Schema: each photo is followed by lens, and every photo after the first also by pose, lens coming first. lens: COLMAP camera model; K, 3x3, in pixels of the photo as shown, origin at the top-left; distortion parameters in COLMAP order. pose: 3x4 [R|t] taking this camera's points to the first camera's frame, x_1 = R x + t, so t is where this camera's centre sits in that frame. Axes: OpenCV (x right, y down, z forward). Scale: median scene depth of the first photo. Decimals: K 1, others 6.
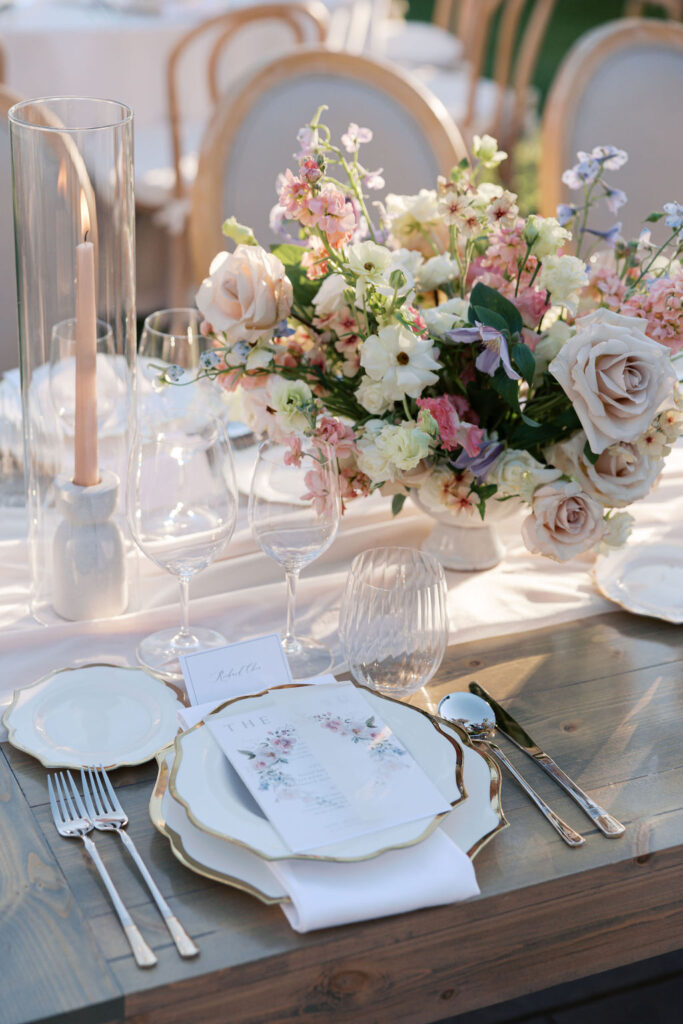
lens RADIAL K [[1916.0, 0, 312.3], [0, 1916.0, 513.9], [0, 0, 1]] dist [-0.044069, -0.345424]
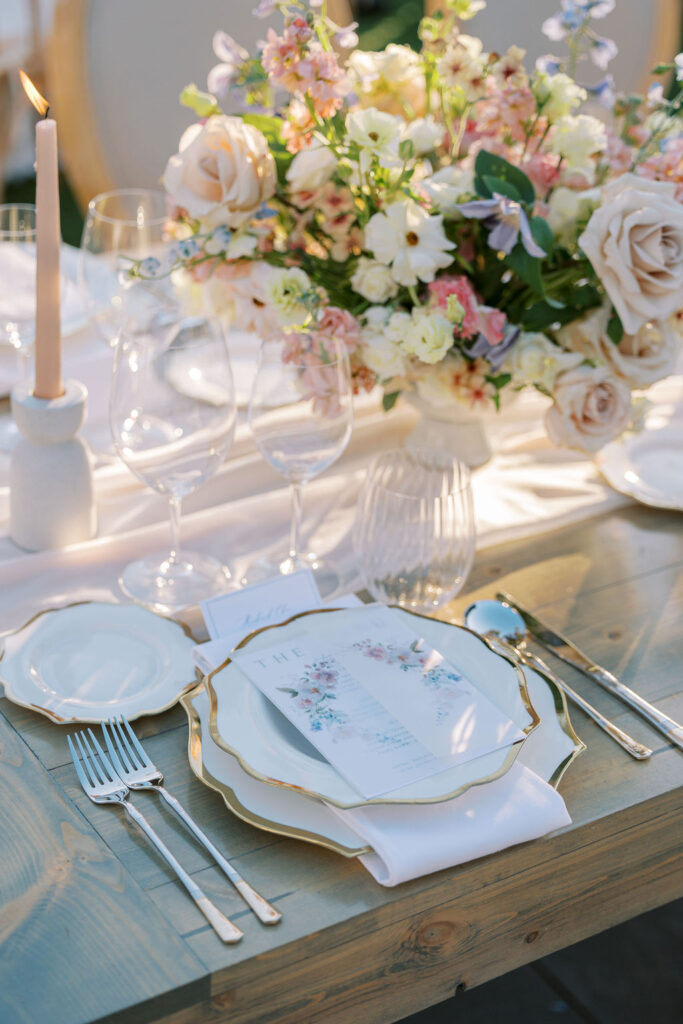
lens RADIAL K [[2123.3, 0, 341.5], [0, 2123.3, 512.0], [0, 0, 1]] dist [-0.086952, -0.256209]
pose [[0.987655, -0.062649, 0.143573, -0.137167], [0.054372, 0.996664, 0.060870, -0.016087], [-0.146907, -0.052312, 0.987766, 0.021335]]
